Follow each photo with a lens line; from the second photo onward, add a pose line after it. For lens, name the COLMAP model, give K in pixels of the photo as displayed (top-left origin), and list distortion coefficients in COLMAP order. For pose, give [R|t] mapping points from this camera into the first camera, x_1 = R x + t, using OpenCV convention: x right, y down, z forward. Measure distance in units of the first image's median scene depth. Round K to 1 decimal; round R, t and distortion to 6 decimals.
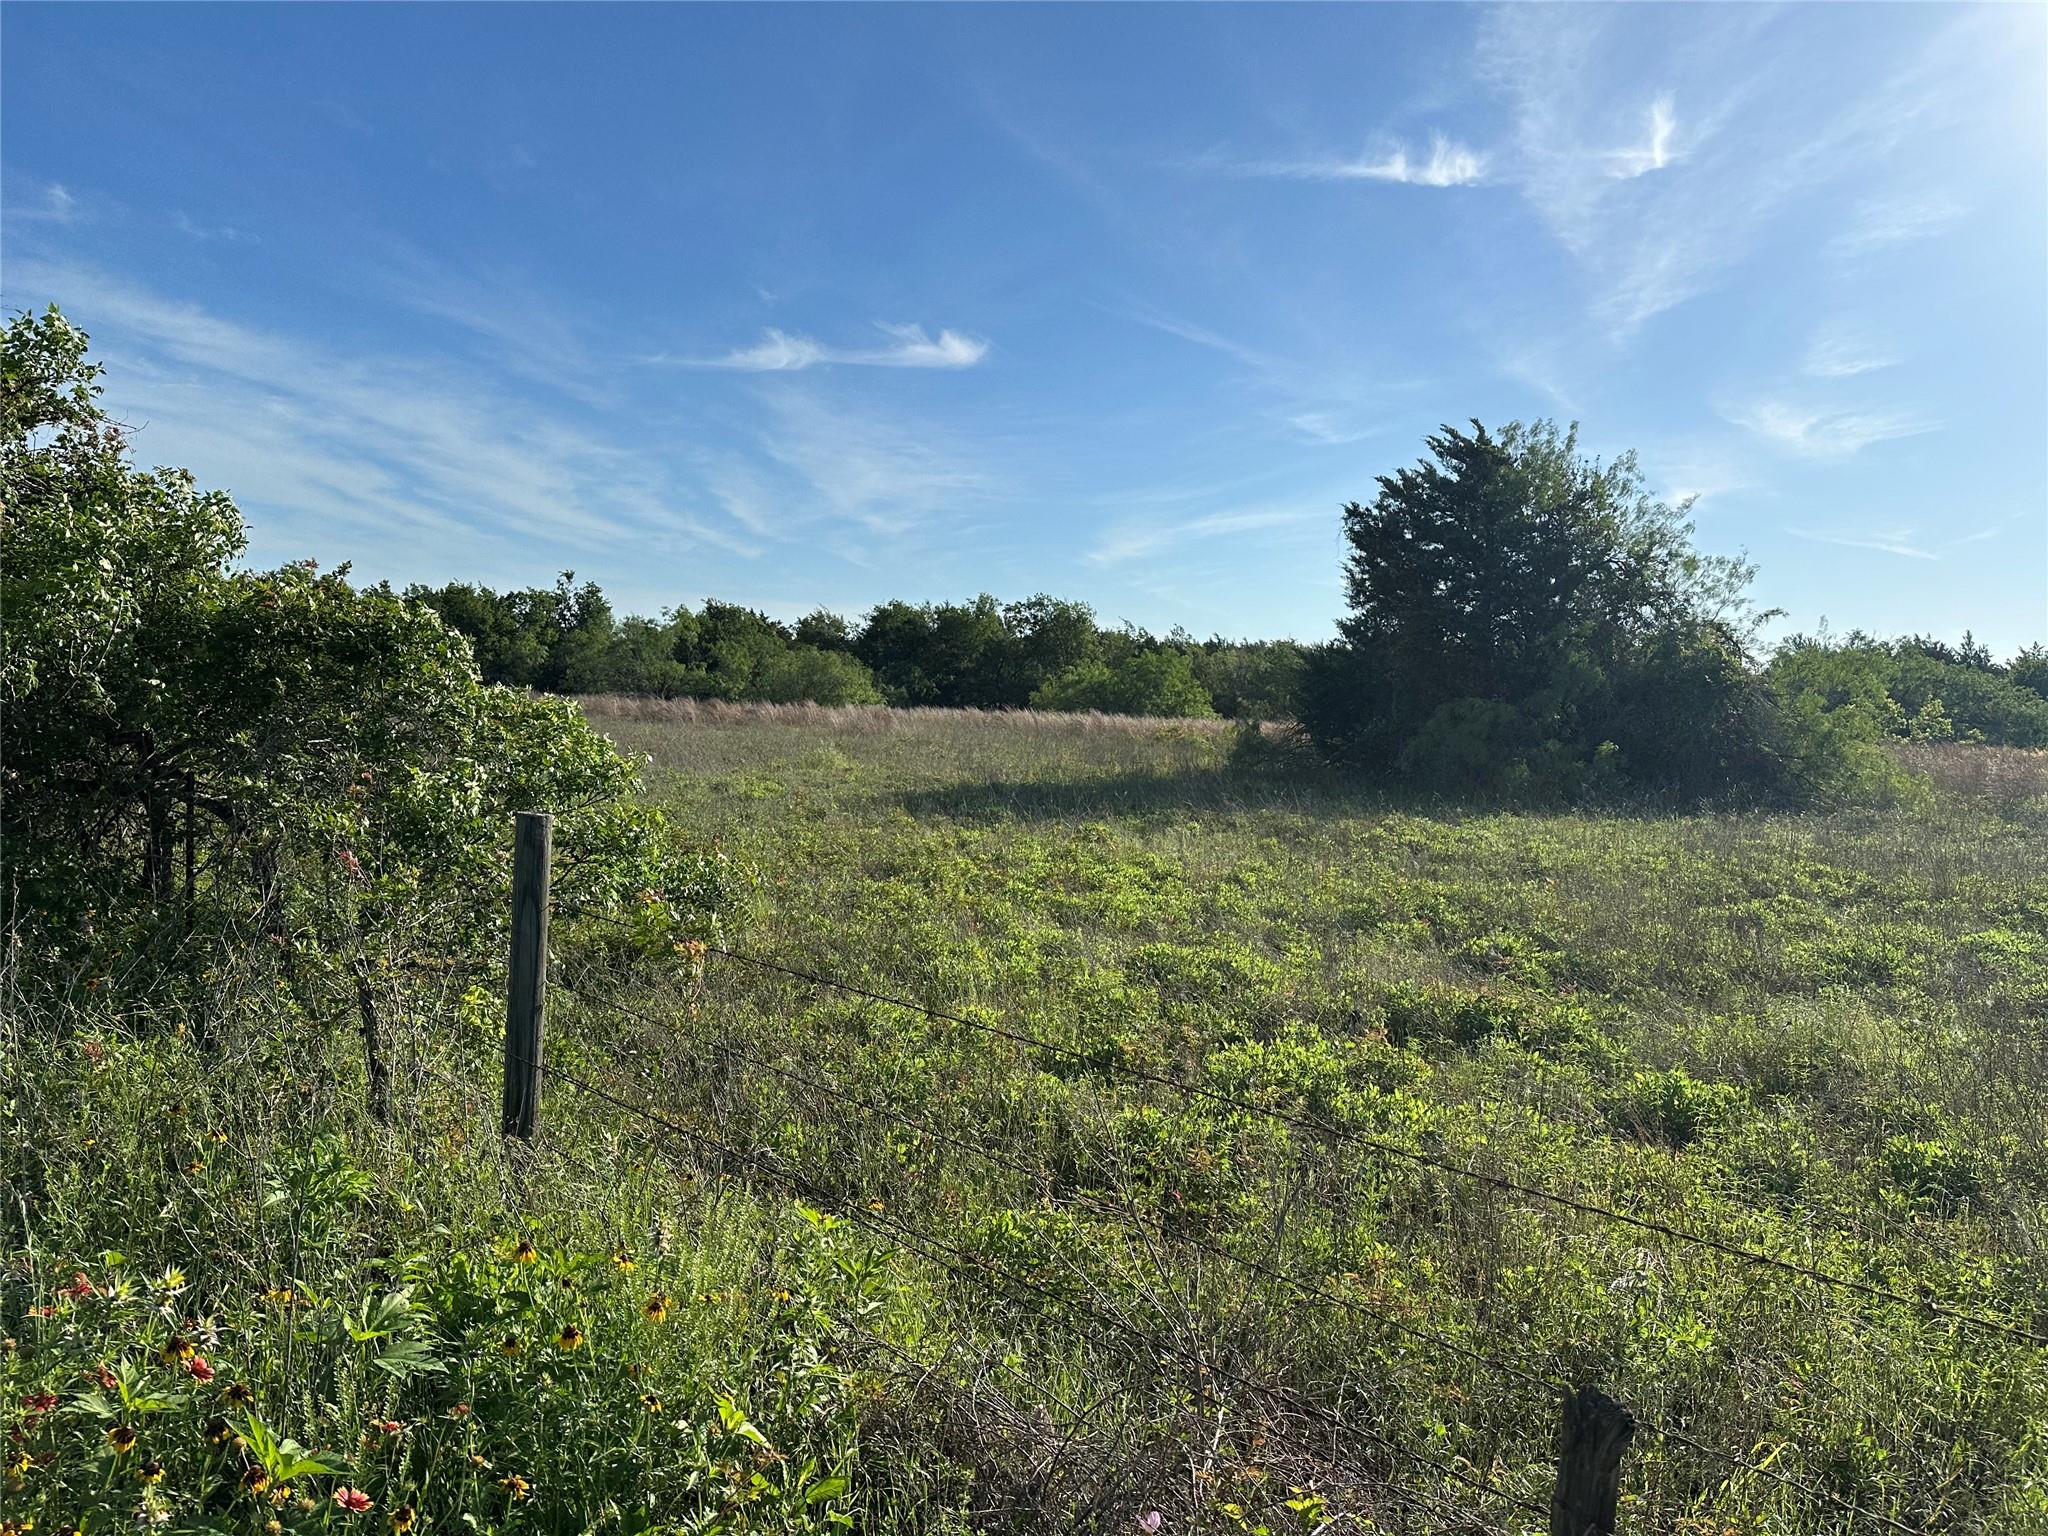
lens RADIAL K [[1403.7, 0, 1022.1], [0, 1403.7, 820.2], [0, 0, 1]] dist [0.055273, -0.078677]
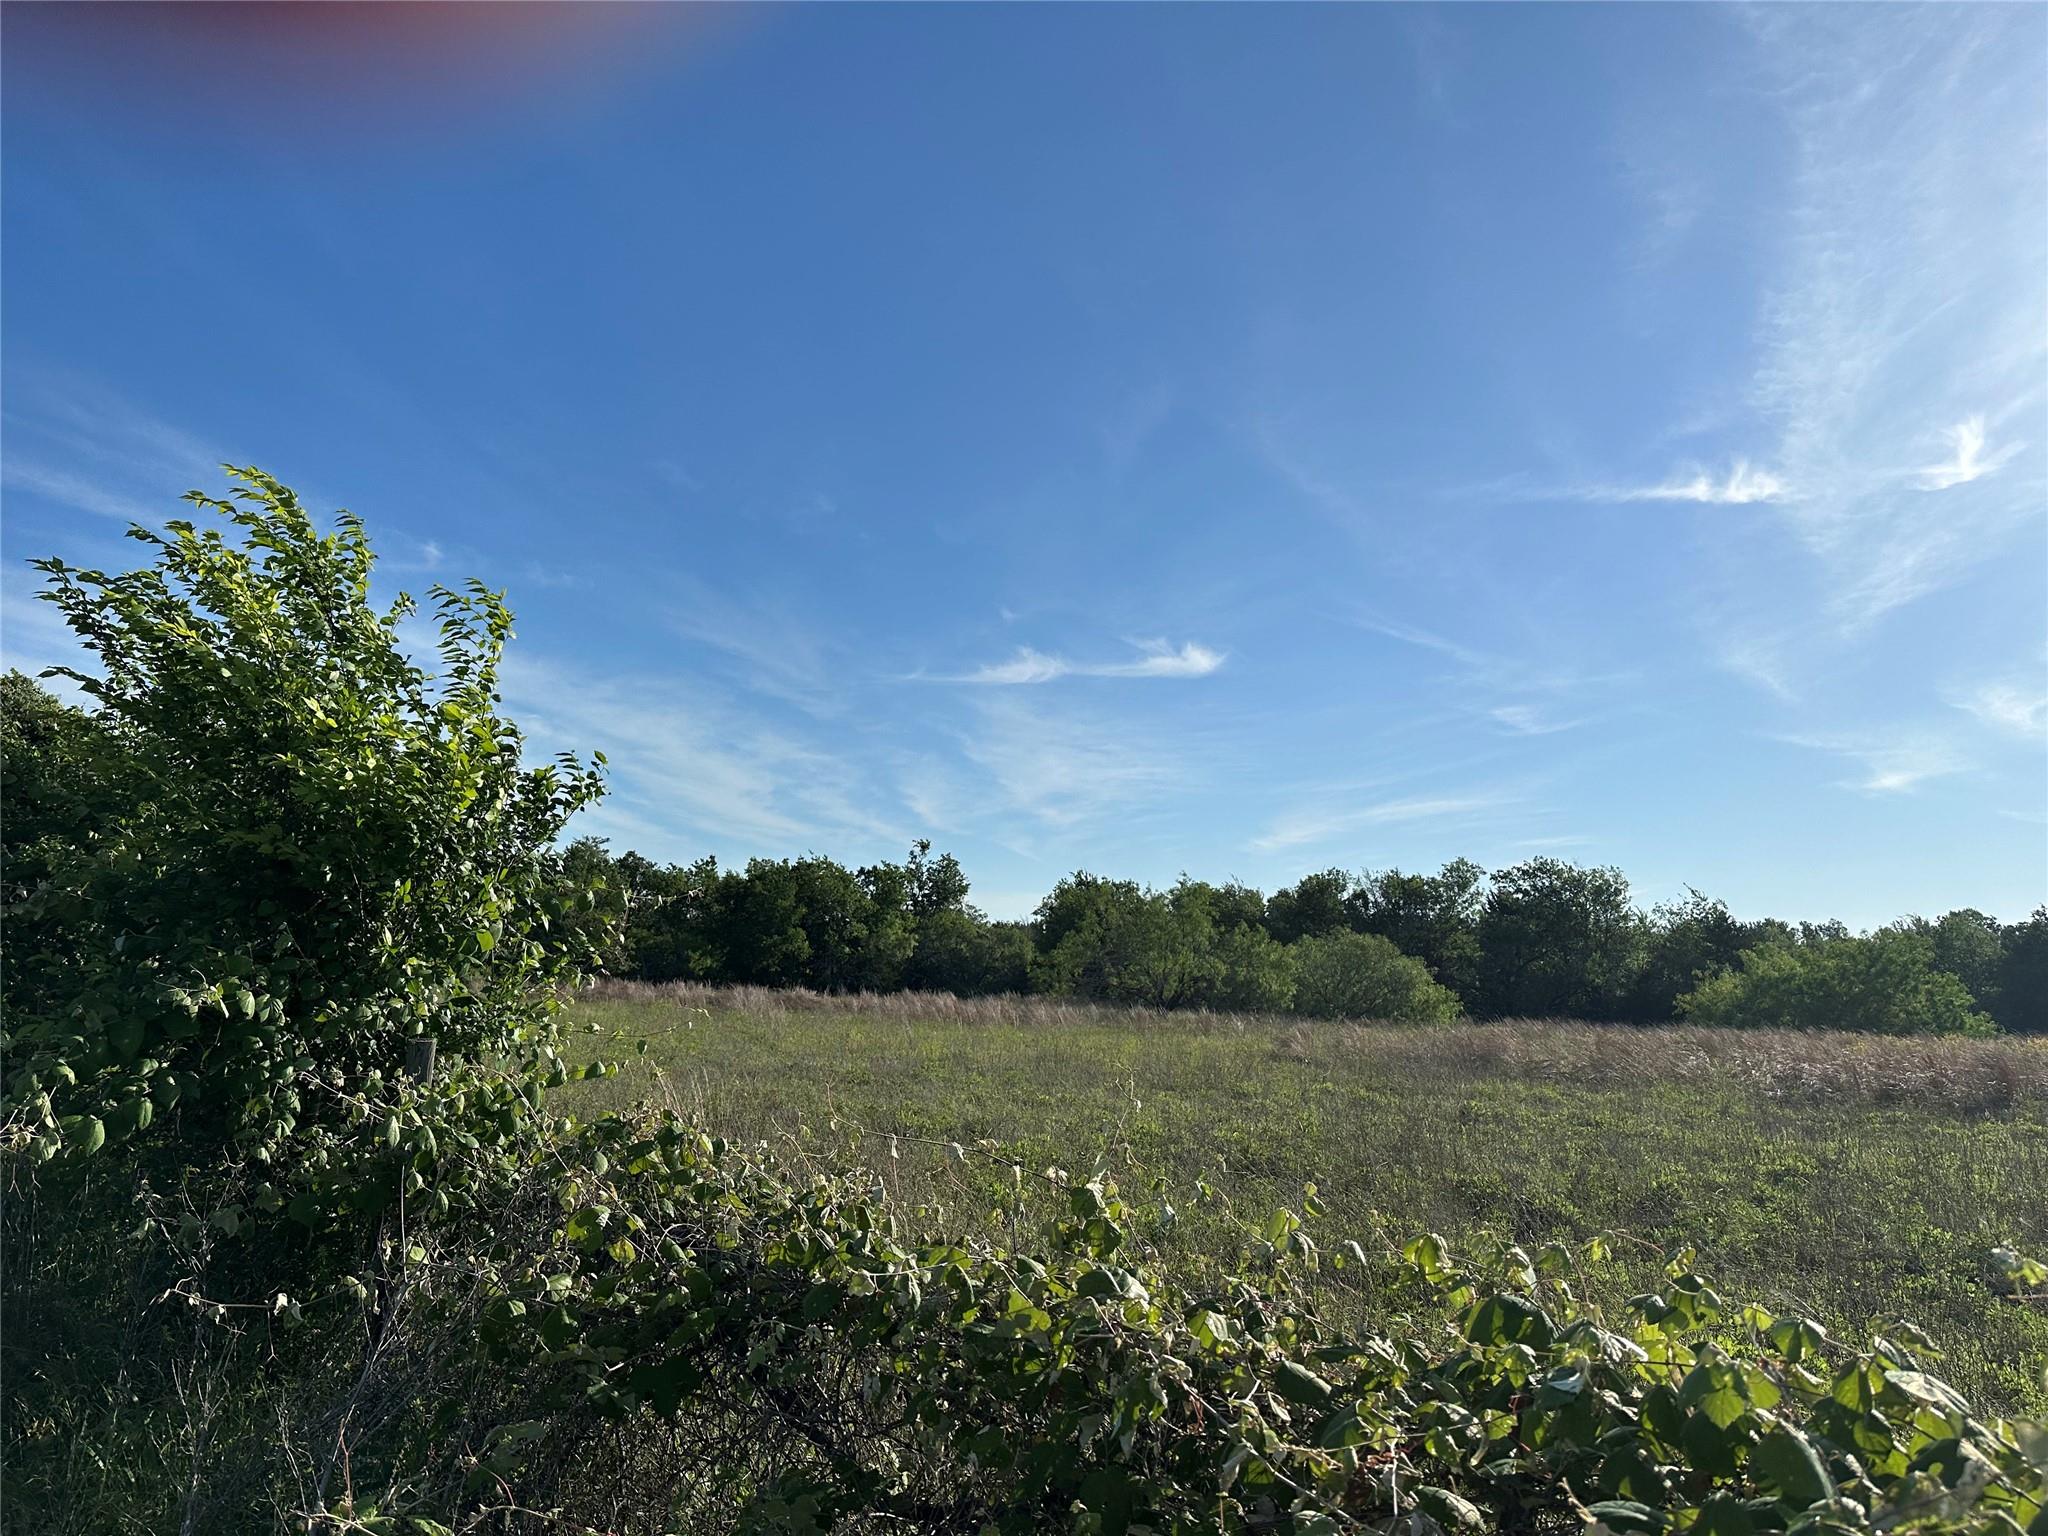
lens RADIAL K [[1403.7, 0, 1032.2], [0, 1403.7, 775.8], [0, 0, 1]] dist [0.055273, -0.078677]
pose [[0.996956, -0.018344, -0.075777, -0.579008], [0.000352, 0.972977, -0.230904, -0.034817], [0.077965, 0.230174, 0.970021, -0.044977]]
